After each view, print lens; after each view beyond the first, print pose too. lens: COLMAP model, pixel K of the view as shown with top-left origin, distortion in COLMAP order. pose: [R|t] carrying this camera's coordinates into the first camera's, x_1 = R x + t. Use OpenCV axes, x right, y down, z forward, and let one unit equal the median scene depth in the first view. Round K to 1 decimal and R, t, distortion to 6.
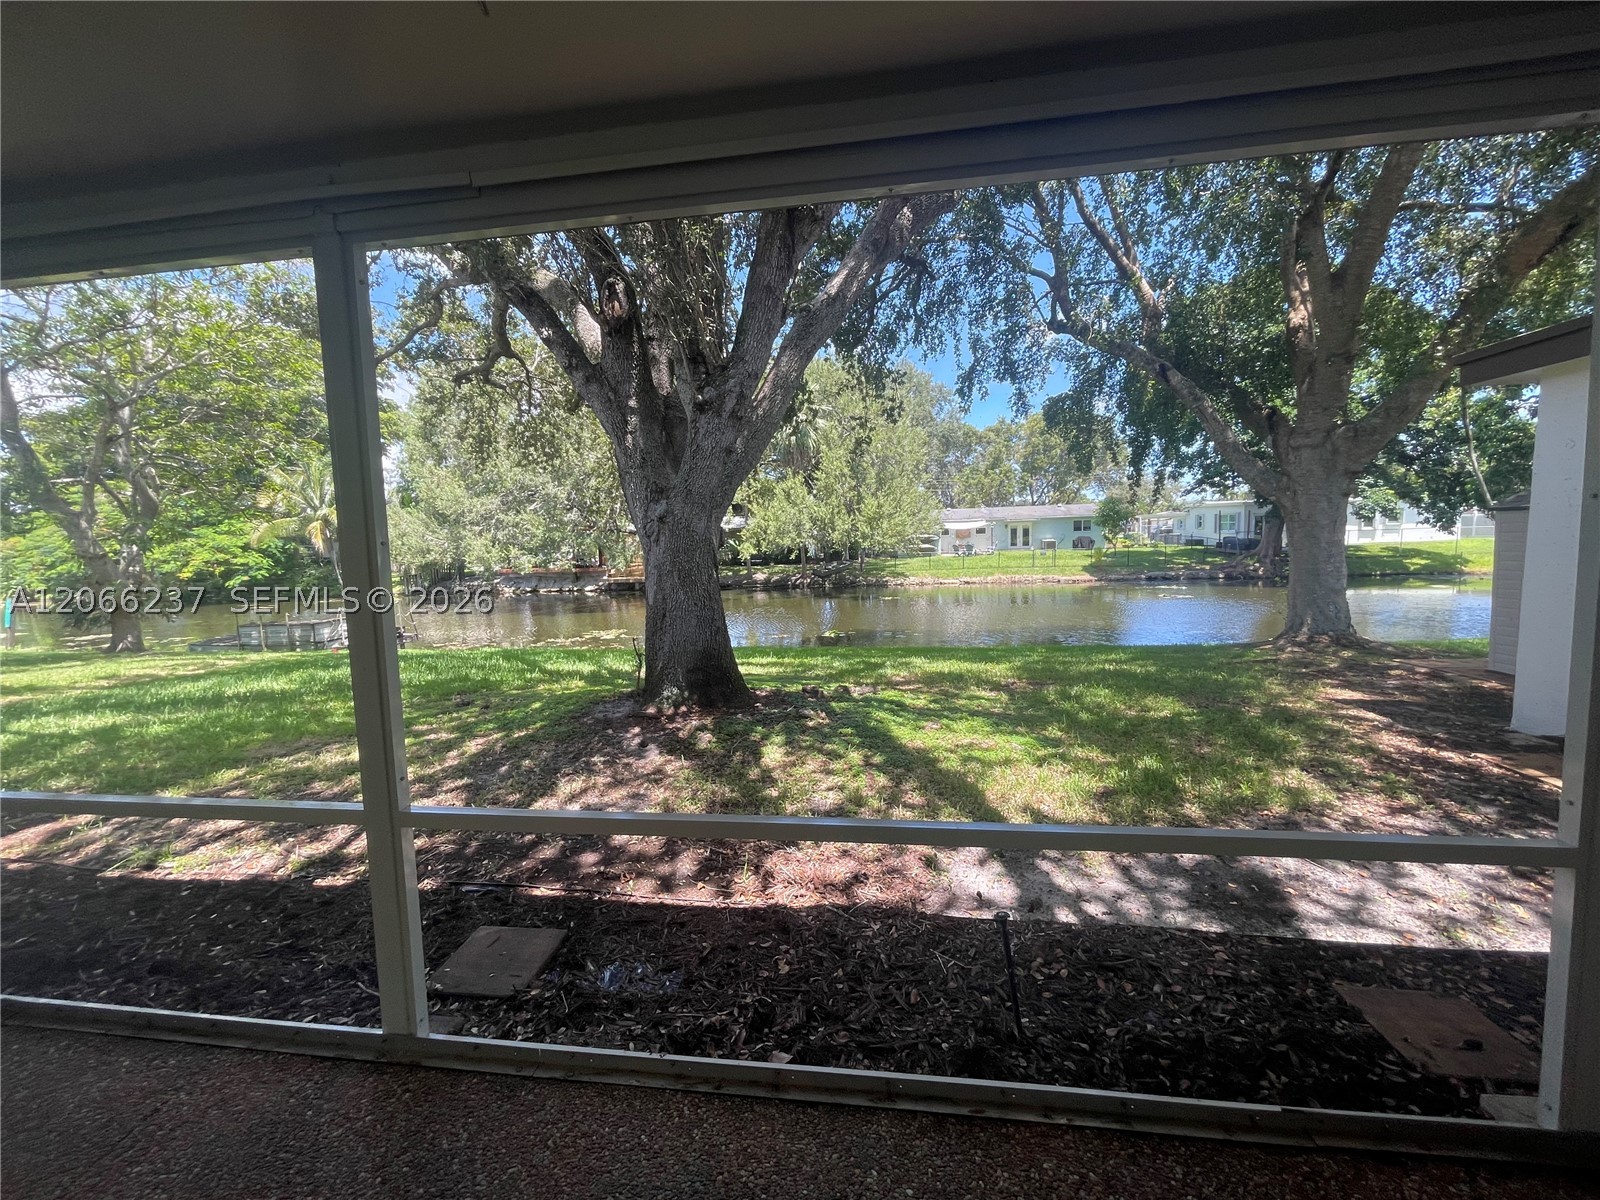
lens RADIAL K [[642.9, 0, 797.2], [0, 642.9, 599.3], [0, 0, 1]] dist [0.000095, -0.000703]
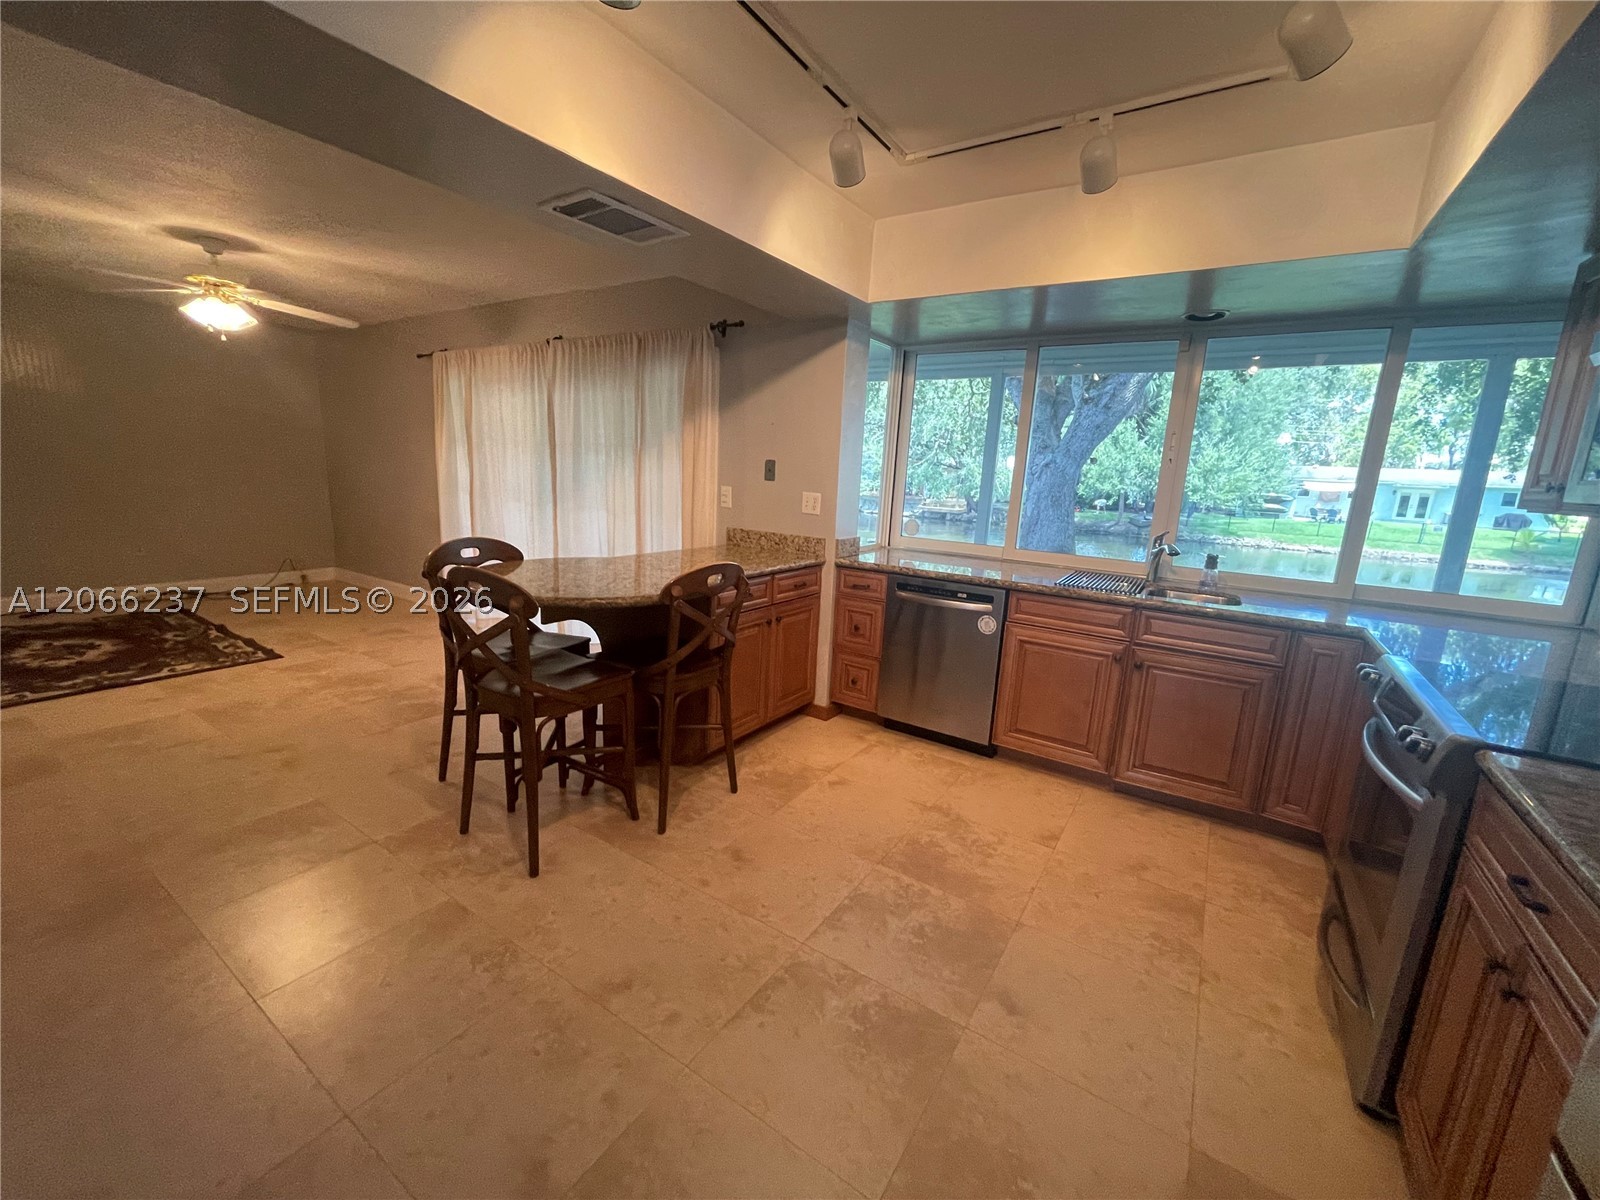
lens RADIAL K [[642.9, 0, 798.7], [0, 642.9, 600.0], [0, 0, 1]] dist [0.000095, -0.000703]
pose [[0.897545, 0.161033, -0.410465, -0.006954], [-0.118472, 0.984766, 0.127284, 0.013361], [0.424708, -0.065614, 0.902949, -0.127501]]
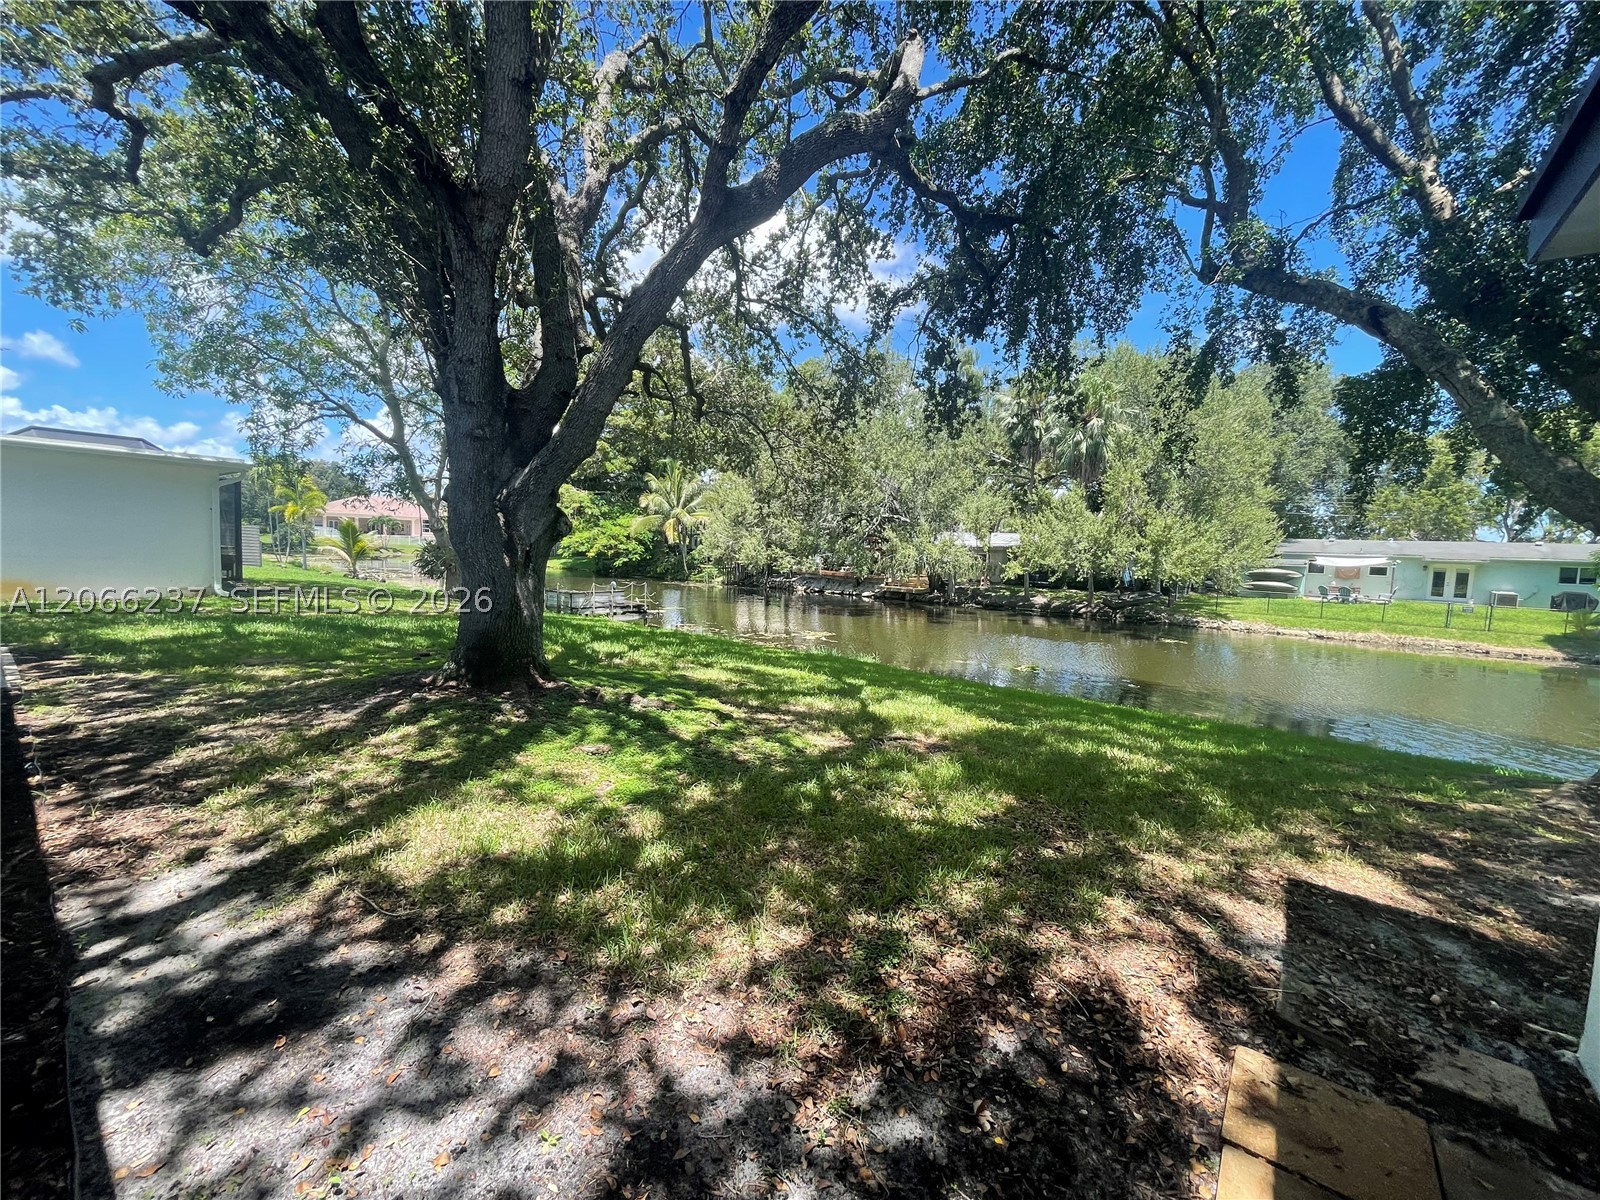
lens RADIAL K [[642.9, 0, 801.0], [0, 642.9, 597.1], [0, 0, 1]] dist [0.000095, -0.000703]
pose [[0.861069, 0.102724, -0.498005, 0.118339], [-0.115651, 0.993278, 0.004919, -0.005951], [0.495162, 0.053359, 0.867160, 0.051393]]
